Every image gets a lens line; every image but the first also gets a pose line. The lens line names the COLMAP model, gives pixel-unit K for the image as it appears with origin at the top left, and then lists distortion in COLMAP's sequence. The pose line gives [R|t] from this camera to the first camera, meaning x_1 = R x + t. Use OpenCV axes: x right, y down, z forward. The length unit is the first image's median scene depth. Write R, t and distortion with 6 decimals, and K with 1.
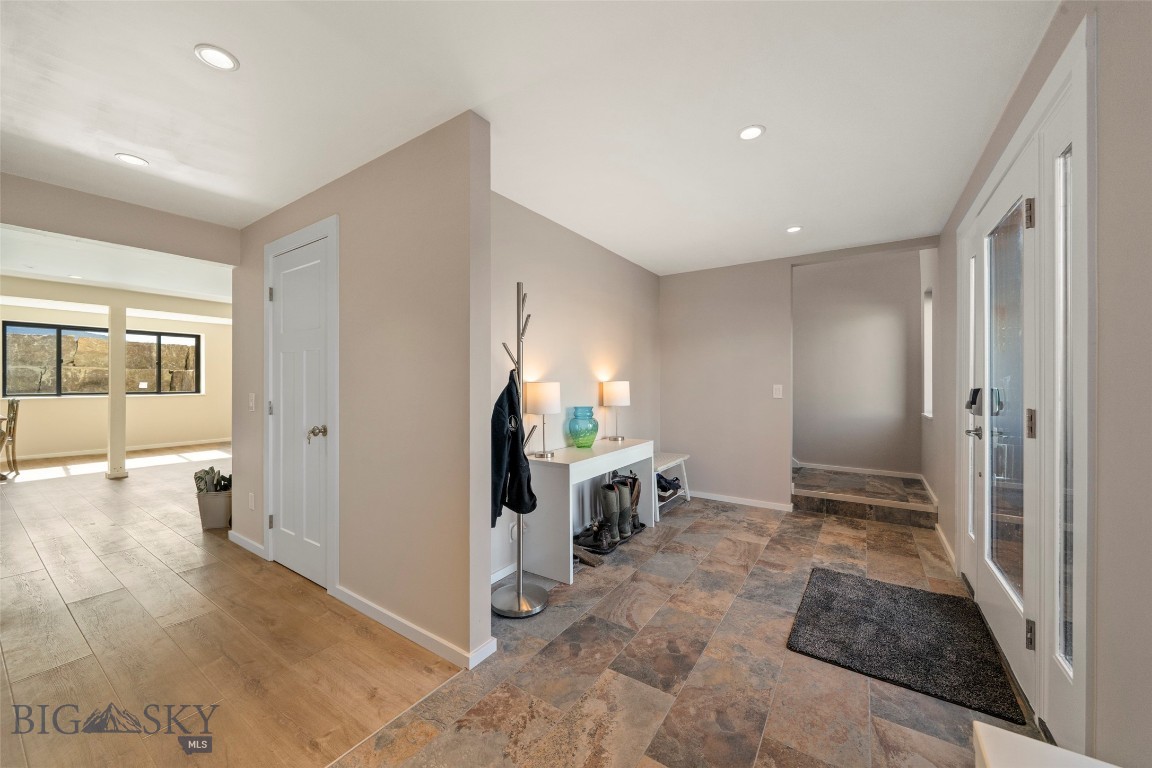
lens RADIAL K [[428.0, 0, 575.7], [0, 428.0, 383.2], [0, 0, 1]] dist [-0.000488, -0.000051]
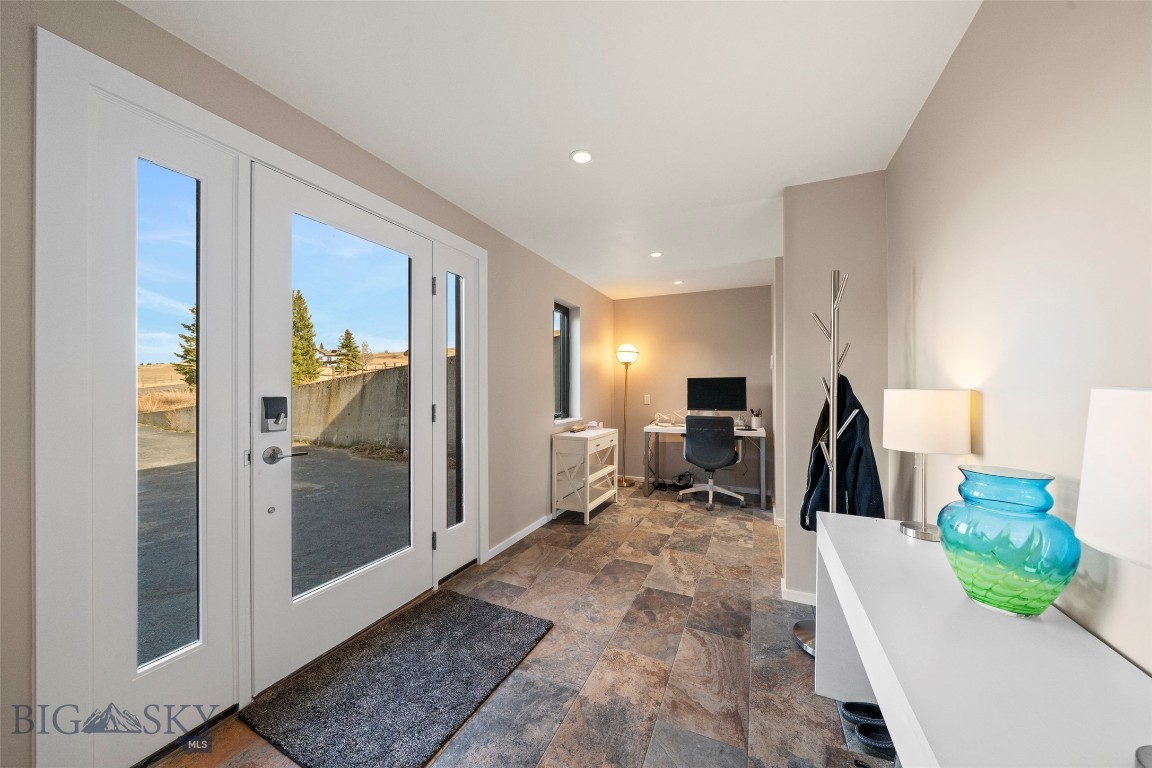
lens RADIAL K [[397.8, 0, 576.0], [0, 397.8, 386.2], [0, 0, 1]] dist [-0.000262, -0.000021]
pose [[-0.987050, -0.001347, -0.160406, 0.607326], [-0.001446, 0.999999, 0.000504, -0.009788], [0.160405, 0.000729, -0.987051, 2.052174]]
